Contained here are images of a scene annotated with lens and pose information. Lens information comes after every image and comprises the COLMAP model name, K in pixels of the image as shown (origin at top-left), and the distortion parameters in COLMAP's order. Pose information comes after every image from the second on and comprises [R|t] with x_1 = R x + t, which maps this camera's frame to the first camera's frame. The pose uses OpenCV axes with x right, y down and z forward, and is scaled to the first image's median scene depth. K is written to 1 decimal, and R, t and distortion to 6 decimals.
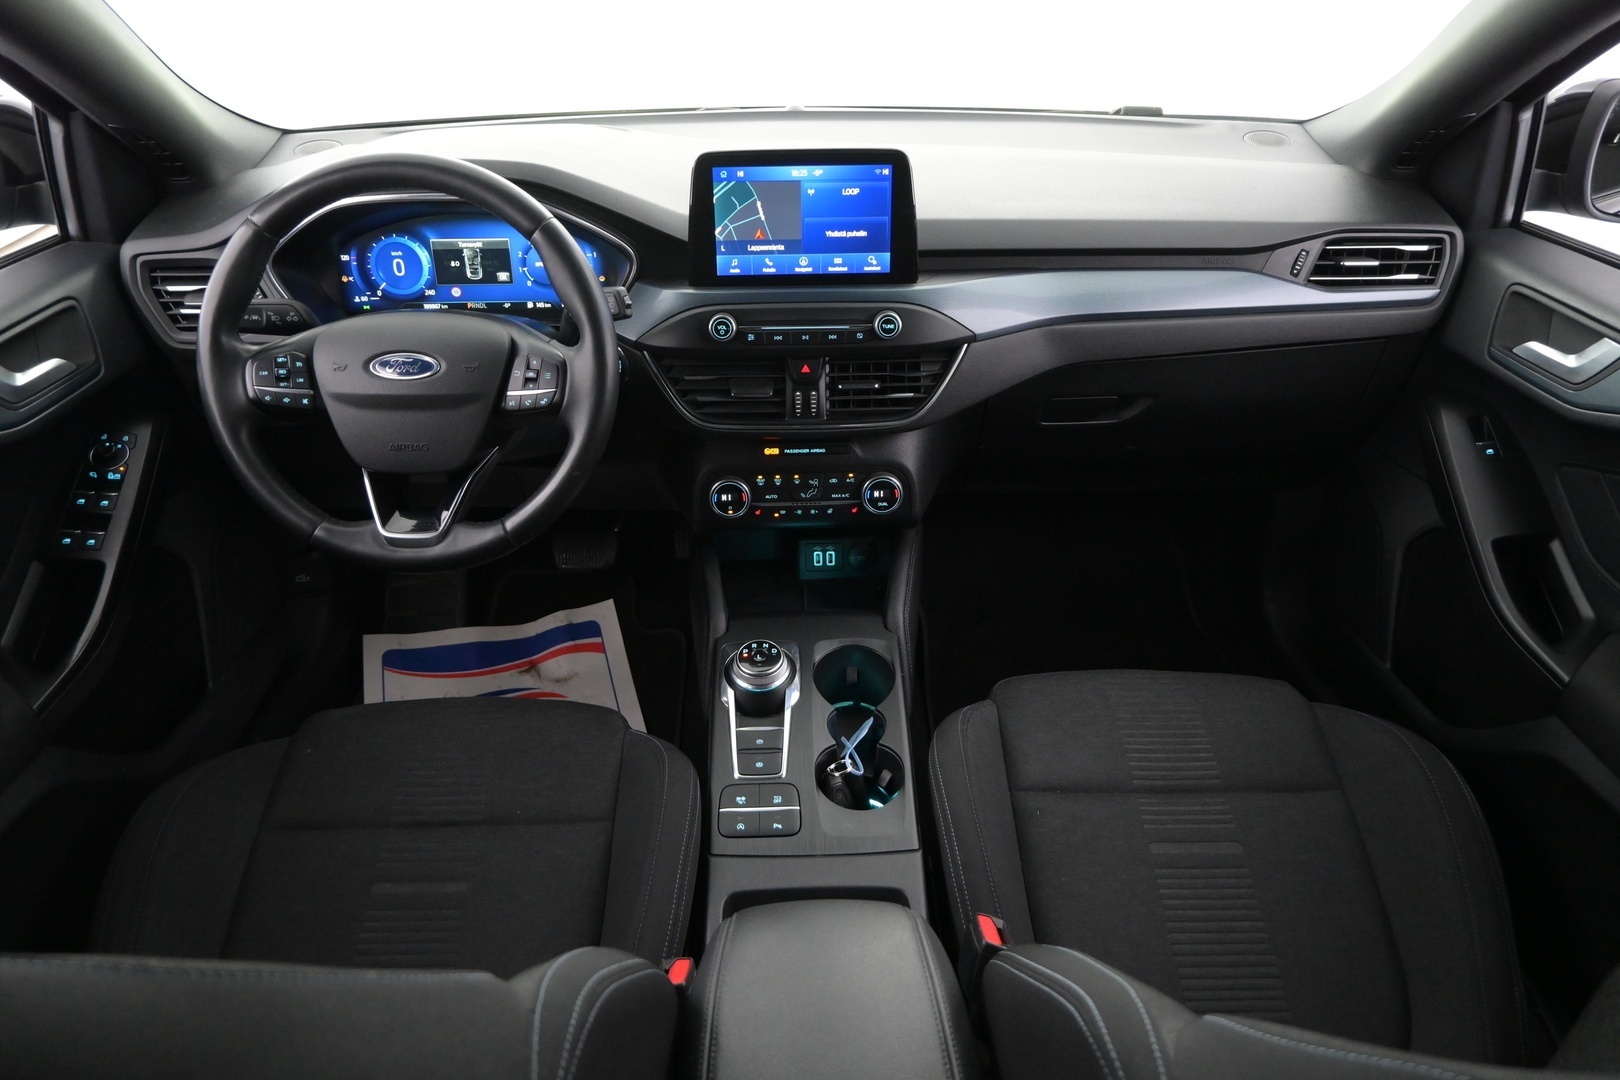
lens RADIAL K [[1094.6, 0, 810.0], [0, 1094.6, 540.0], [0, 0, 1]] dist [-0.011889, -0.001905]
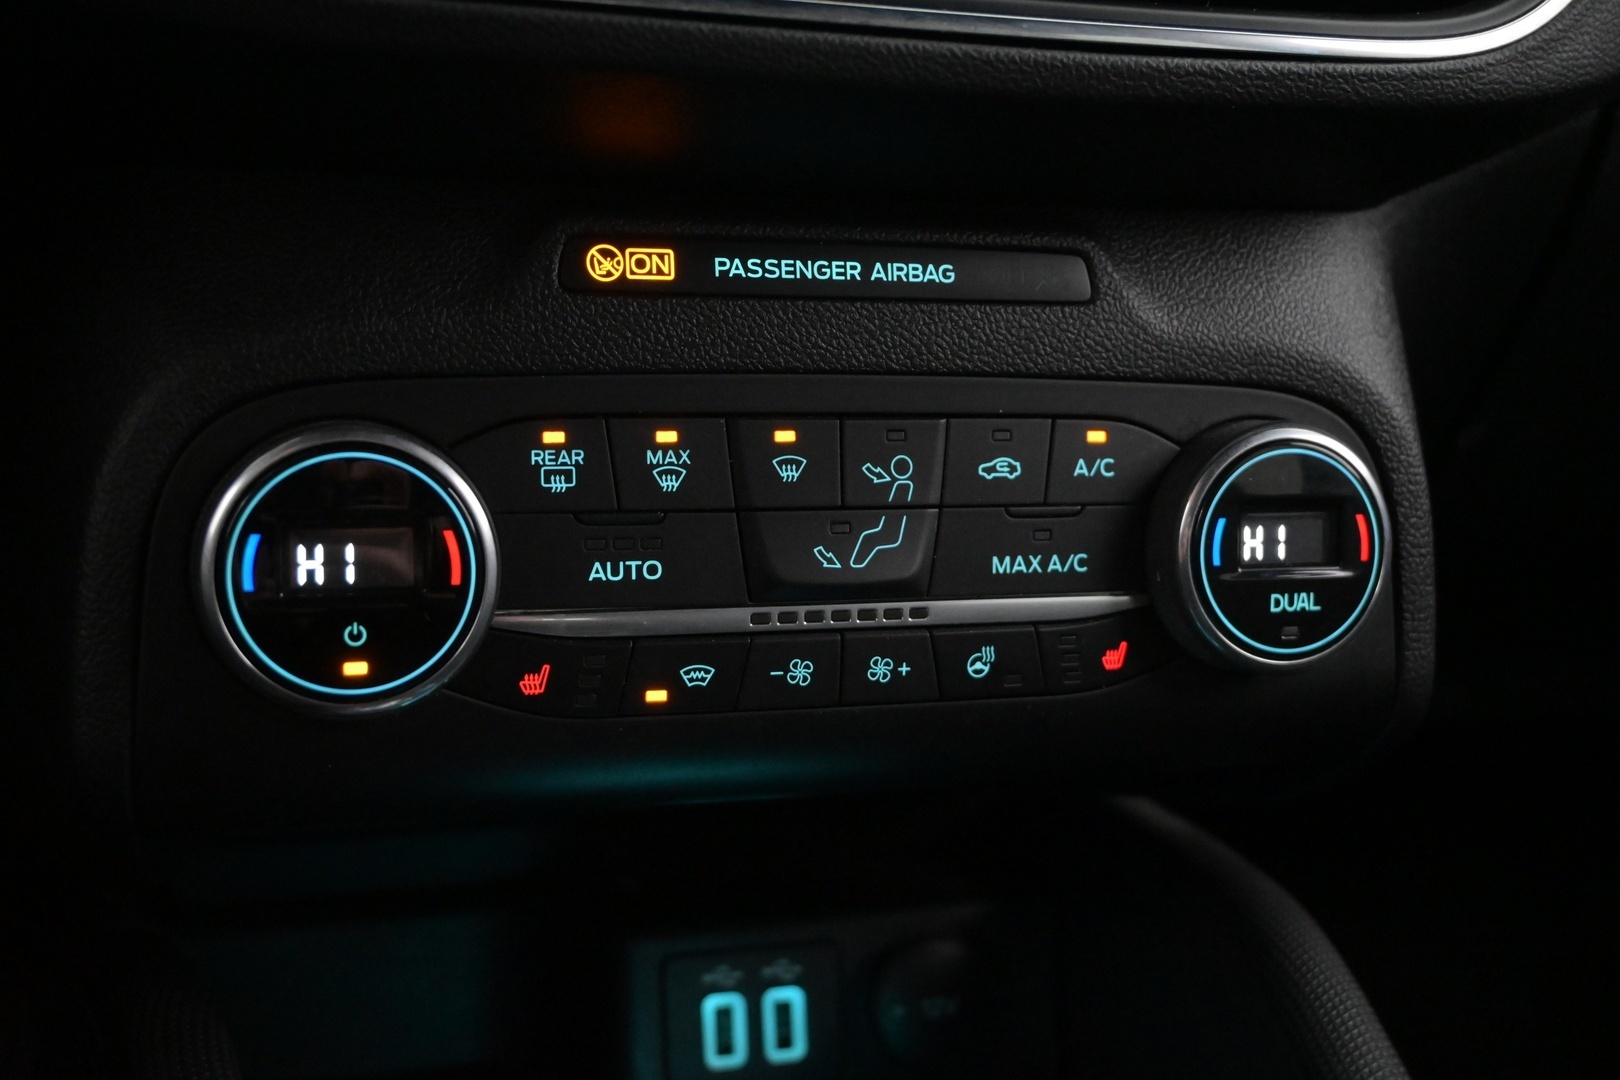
lens RADIAL K [[1848.1, 0, 810.0], [0, 1848.1, 540.0], [0, 0, 1]] dist [-0.007137, -0.002661]
pose [[0.958803, -0.004436, 0.284037, -0.089579], [0.086038, 0.957449, -0.275480, 0.031263], [-0.270729, 0.288569, 0.918386, 0.810262]]
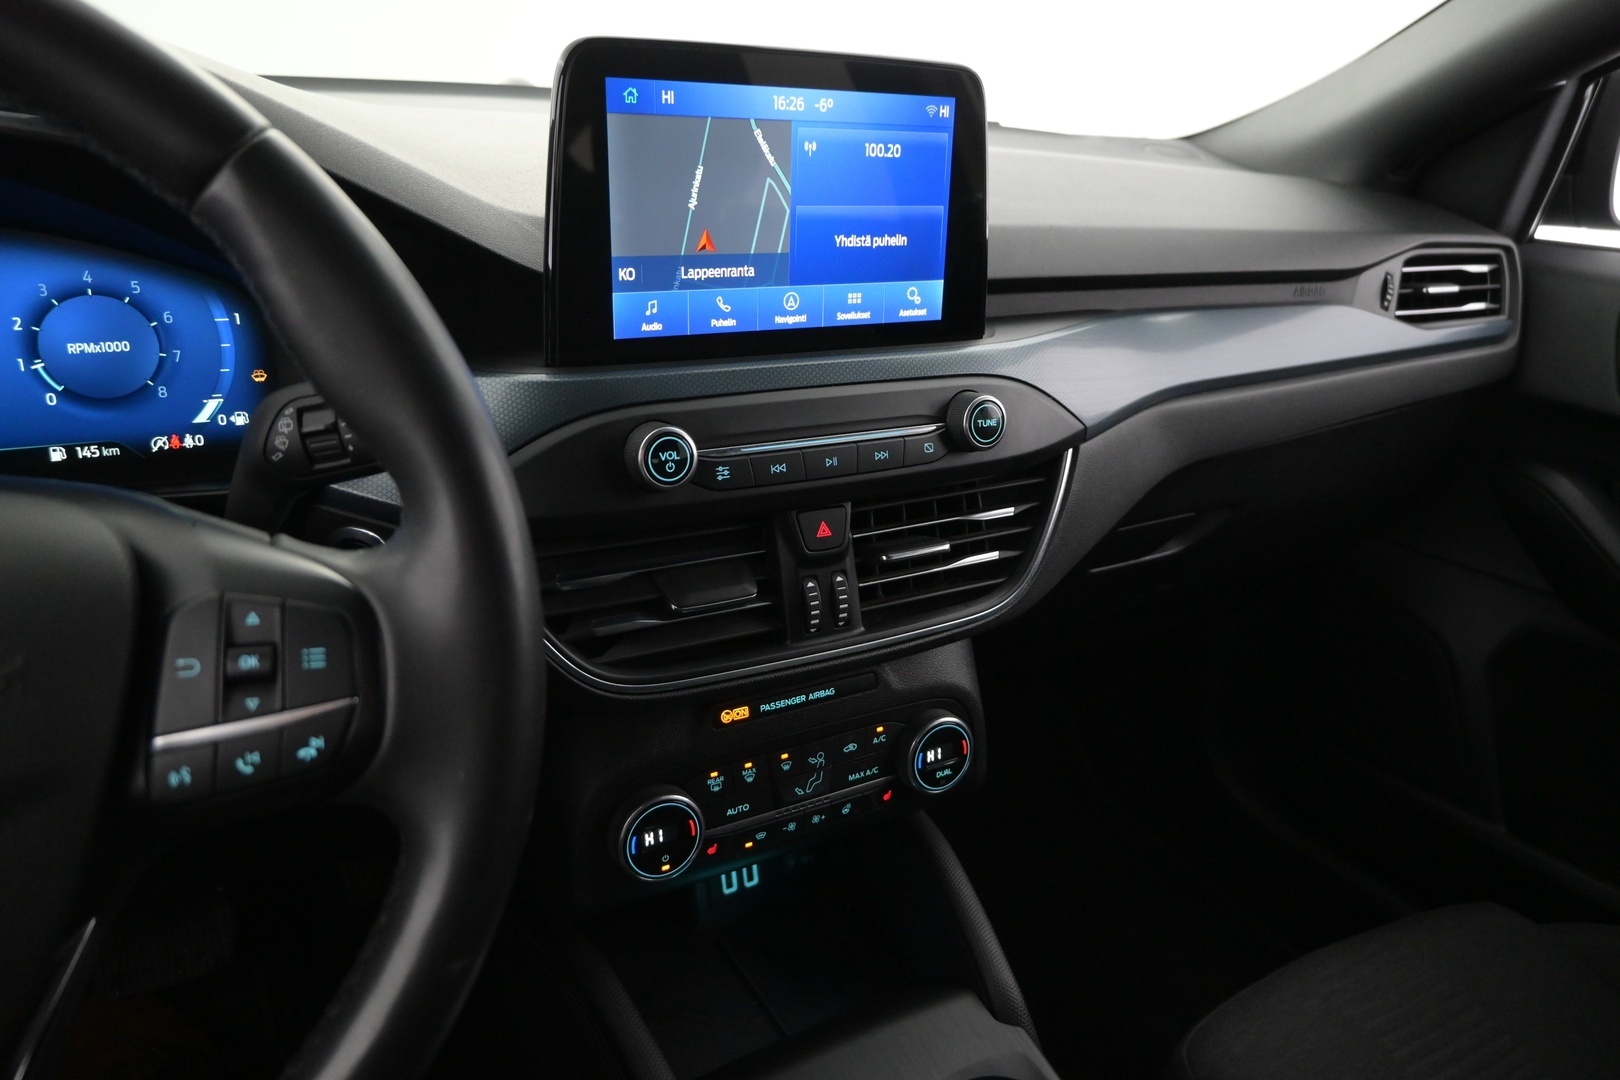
lens RADIAL K [[1107.4, 0, 810.0], [0, 1107.4, 540.0], [0, 0, 1]] dist [0.001074, -0.000461]
pose [[0.881994, -0.125737, 0.454177, -0.221887], [0.179320, 0.980796, -0.076704, -0.118007], [-0.435810, 0.149095, 0.887603, 0.592752]]
